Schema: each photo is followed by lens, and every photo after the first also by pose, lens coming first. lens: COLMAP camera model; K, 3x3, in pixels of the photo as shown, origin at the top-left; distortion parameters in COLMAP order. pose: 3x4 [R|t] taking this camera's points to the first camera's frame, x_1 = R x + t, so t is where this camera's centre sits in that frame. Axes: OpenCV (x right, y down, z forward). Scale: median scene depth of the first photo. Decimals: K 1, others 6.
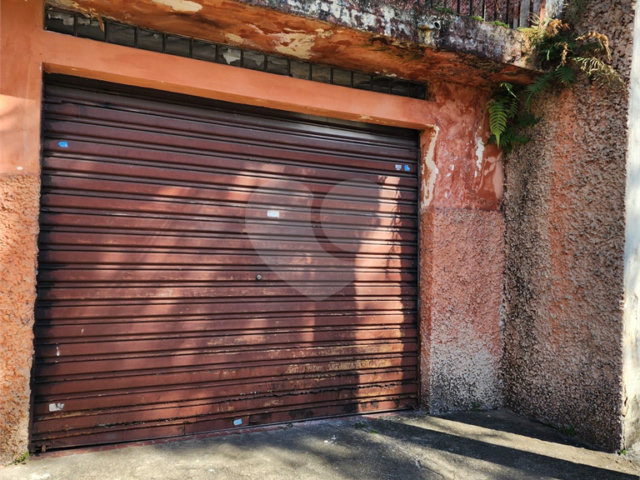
lens RADIAL K [[560.4, 0, 322.4], [0, 560.4, 239.9], [0, 0, 1]] dist [0.045724, 0.044638]
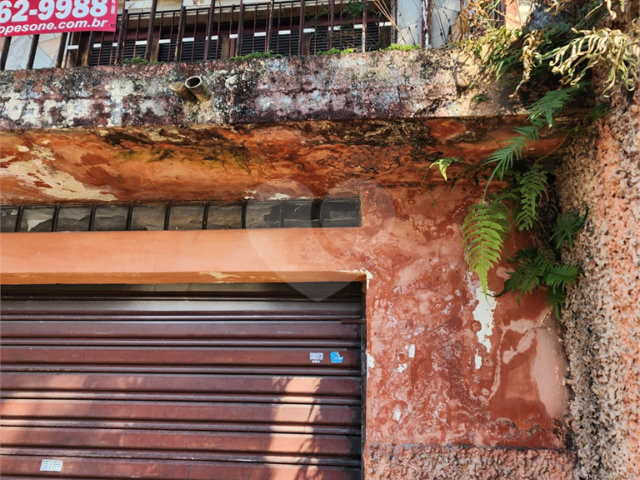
lens RADIAL K [[560.4, 0, 319.2], [0, 560.4, 241.1], [0, 0, 1]] dist [0.045724, 0.044638]
pose [[0.836439, -0.171949, -0.520387, 0.453141], [0.010369, 0.954303, -0.298660, -0.082712], [0.547961, 0.244415, 0.800000, 0.597397]]
